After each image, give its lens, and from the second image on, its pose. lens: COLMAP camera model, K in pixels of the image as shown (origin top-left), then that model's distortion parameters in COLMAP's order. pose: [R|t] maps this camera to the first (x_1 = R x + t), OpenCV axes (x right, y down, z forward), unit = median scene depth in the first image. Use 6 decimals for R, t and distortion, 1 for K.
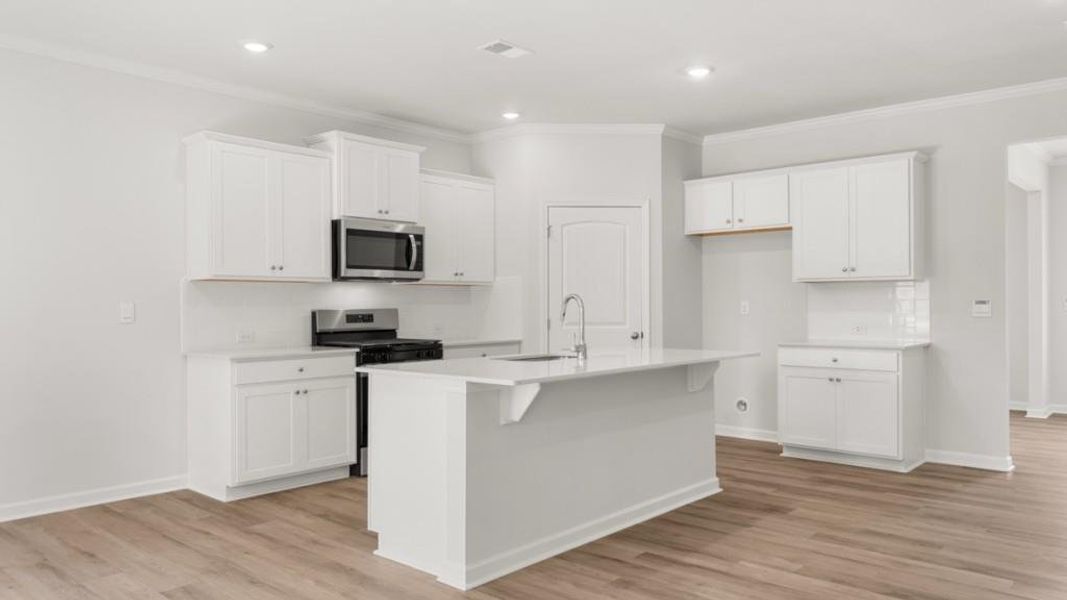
lens RADIAL K [[755.3, 0, 529.5], [0, 755.3, 299.7], [0, 0, 1]] dist [0.013965, 0.000337]
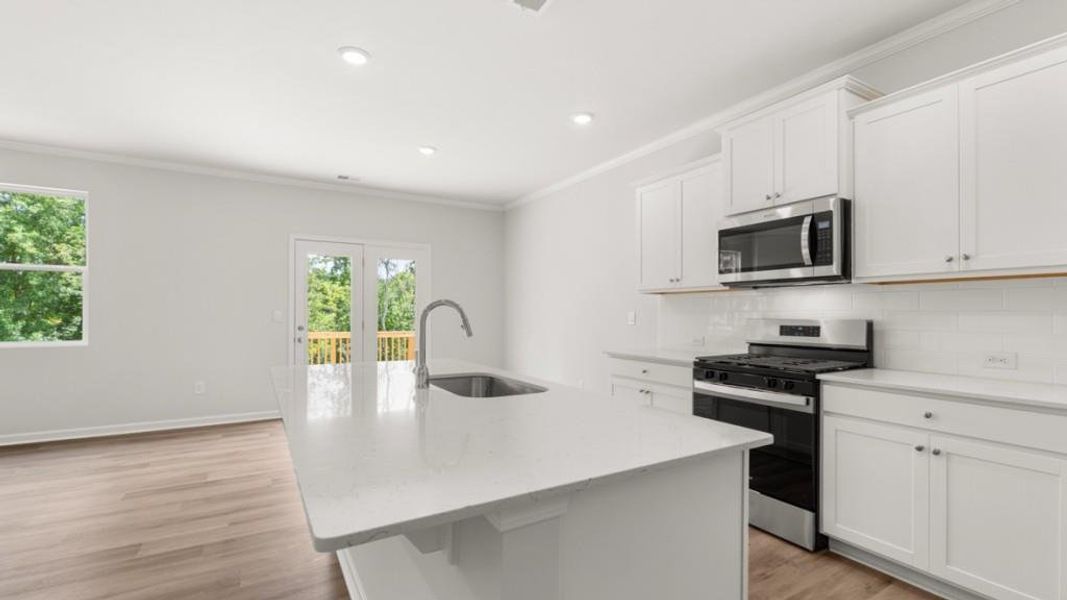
lens RADIAL K [[462.0, 0, 535.1], [0, 462.0, 309.7], [0, 0, 1]] dist [0.000944, -0.001111]
pose [[-0.295228, -0.003069, -0.955422, 0.331374], [0.002432, 0.999989, -0.003964, 0.003333], [0.955424, -0.003493, -0.295217, 0.874131]]
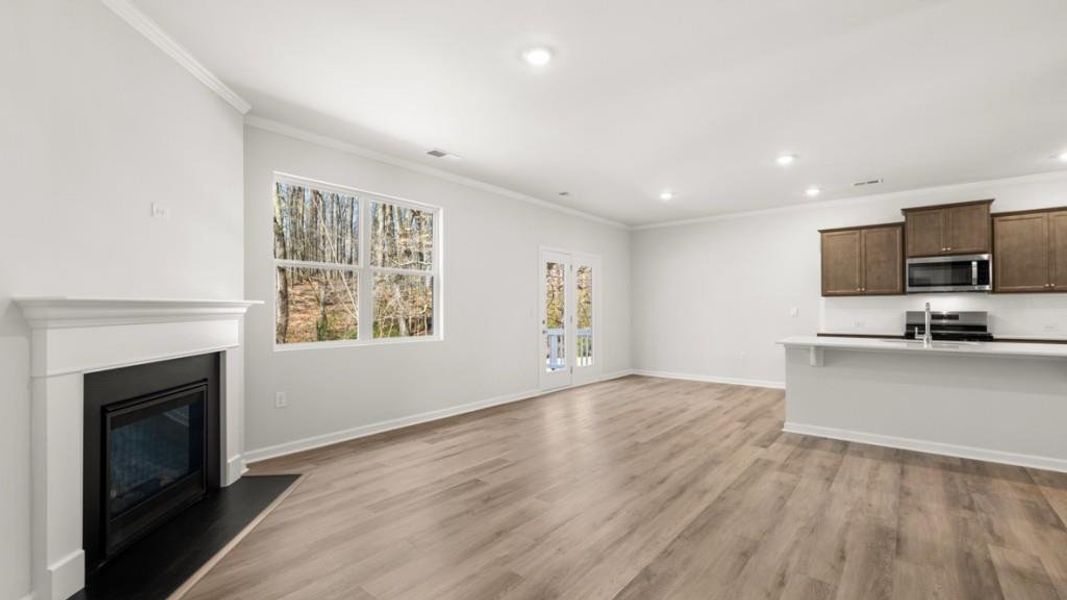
lens RADIAL K [[462.0, 0, 526.8], [0, 462.0, 304.4], [0, 0, 1]] dist [0.000944, -0.001111]
pose [[0.046037, -0.008046, -0.998907, 0.701516], [0.006706, 0.999948, -0.007745, -0.000069], [0.998917, -0.006342, 0.046089, 0.079235]]
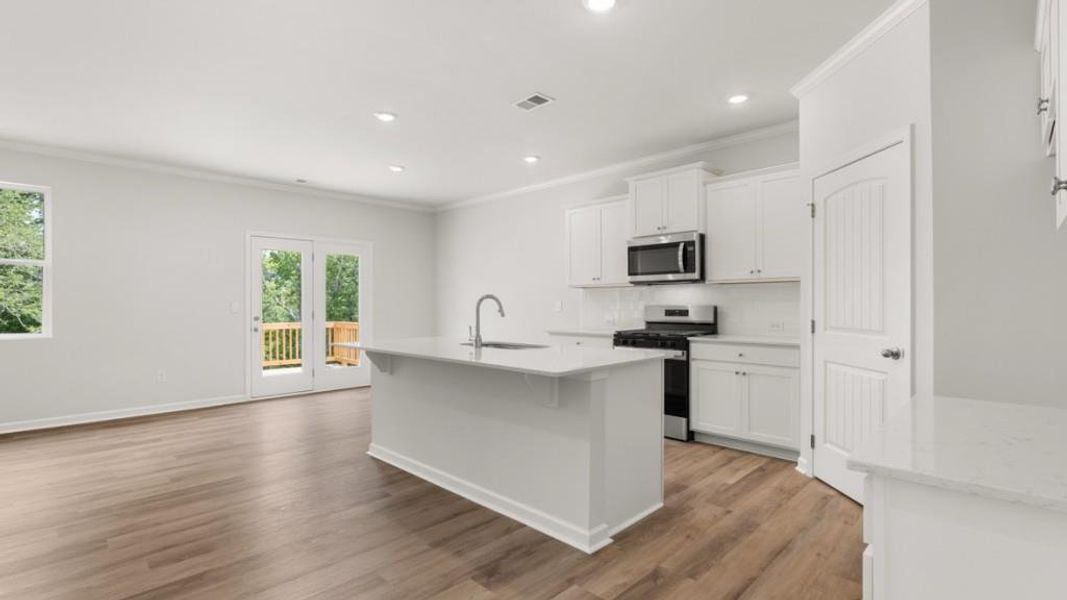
lens RADIAL K [[491.9, 0, 531.2], [0, 491.9, 300.2], [0, 0, 1]] dist [0.001691, -0.000235]
pose [[-0.046494, -0.000814, -0.998918, 0.608932], [0.008545, 0.999963, -0.001212, 0.002187], [0.998882, -0.008593, -0.046485, 0.793803]]
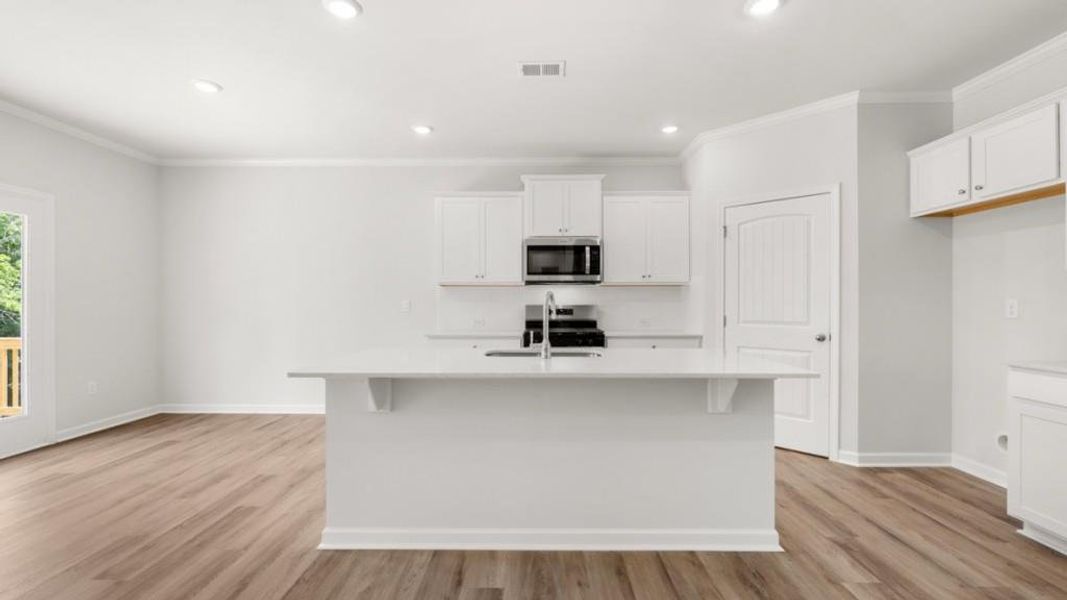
lens RADIAL K [[462.0, 0, 534.7], [0, 462.0, 299.4], [0, 0, 1]] dist [0.000944, -0.001111]
pose [[0.662807, 0.000122, -0.748791, 0.356728], [0.000911, 0.999999, 0.000969, 0.001685], [0.748790, -0.001324, 0.662806, 0.421248]]
